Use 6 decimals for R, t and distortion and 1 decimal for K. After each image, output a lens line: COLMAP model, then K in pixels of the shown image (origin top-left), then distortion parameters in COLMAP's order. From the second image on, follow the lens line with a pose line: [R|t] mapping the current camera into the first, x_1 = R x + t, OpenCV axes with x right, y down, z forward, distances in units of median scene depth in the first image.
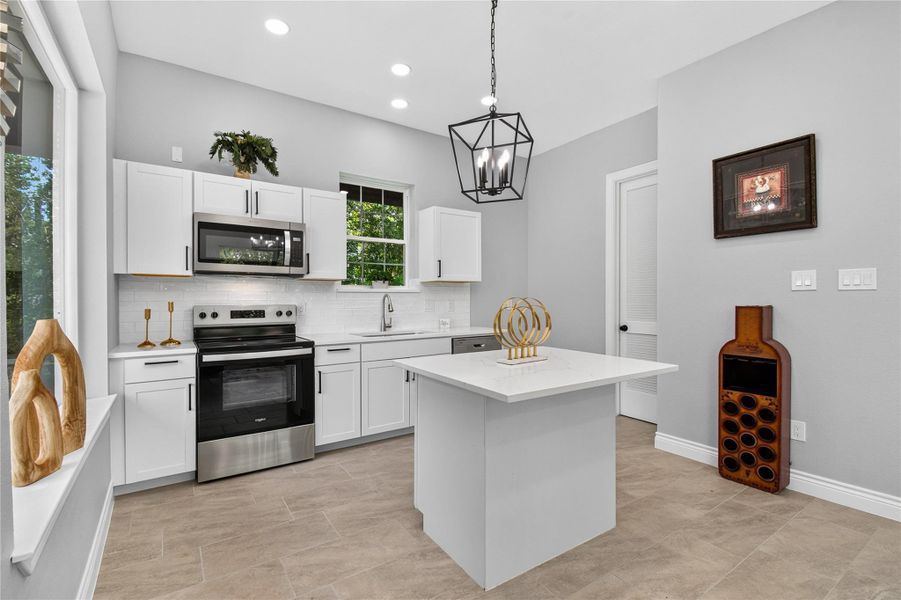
lens RADIAL K [[398.8, 0, 449.8], [0, 398.8, 296.1], [0, 0, 1]] dist [-0.008932, -0.000990]
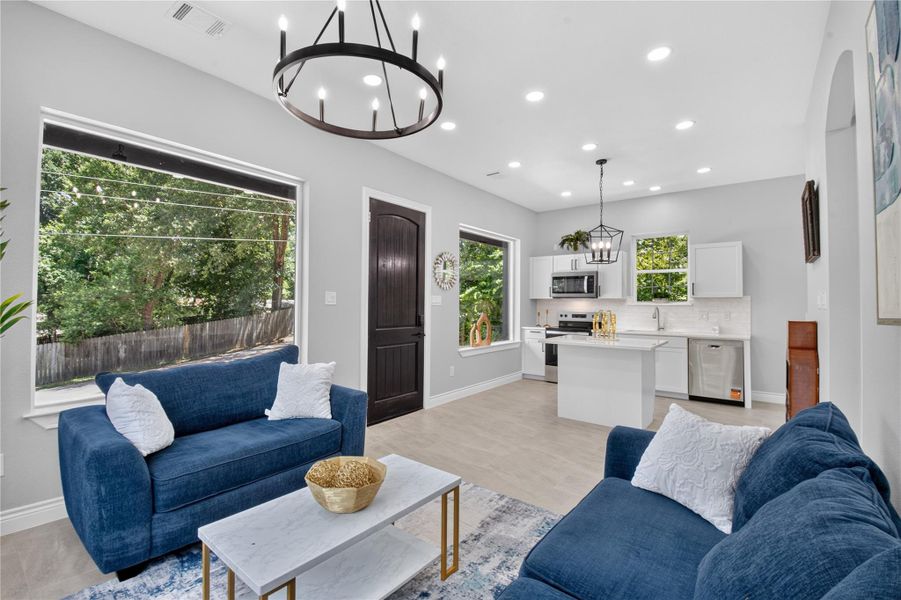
lens RADIAL K [[398.8, 0, 444.8], [0, 398.8, 295.7], [0, 0, 1]] dist [-0.008932, -0.000990]
pose [[0.269383, -0.018316, -0.962859, 1.363283], [-0.004302, 0.999786, -0.020222, -0.017783], [0.963024, 0.009590, 0.269246, -0.264697]]
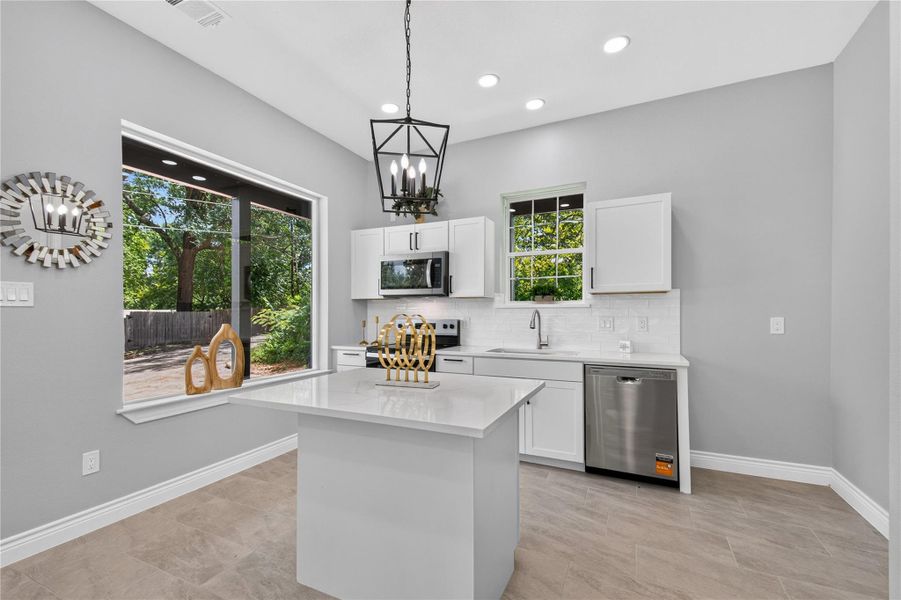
lens RADIAL K [[398.8, 0, 452.3], [0, 398.8, 315.3], [0, 0, 1]] dist [-0.008932, -0.000990]
pose [[0.491039, 0.005902, -0.871117, 0.688725], [0.002489, 0.999963, 0.008178, -0.000924], [0.871134, -0.006184, 0.491007, 0.440878]]
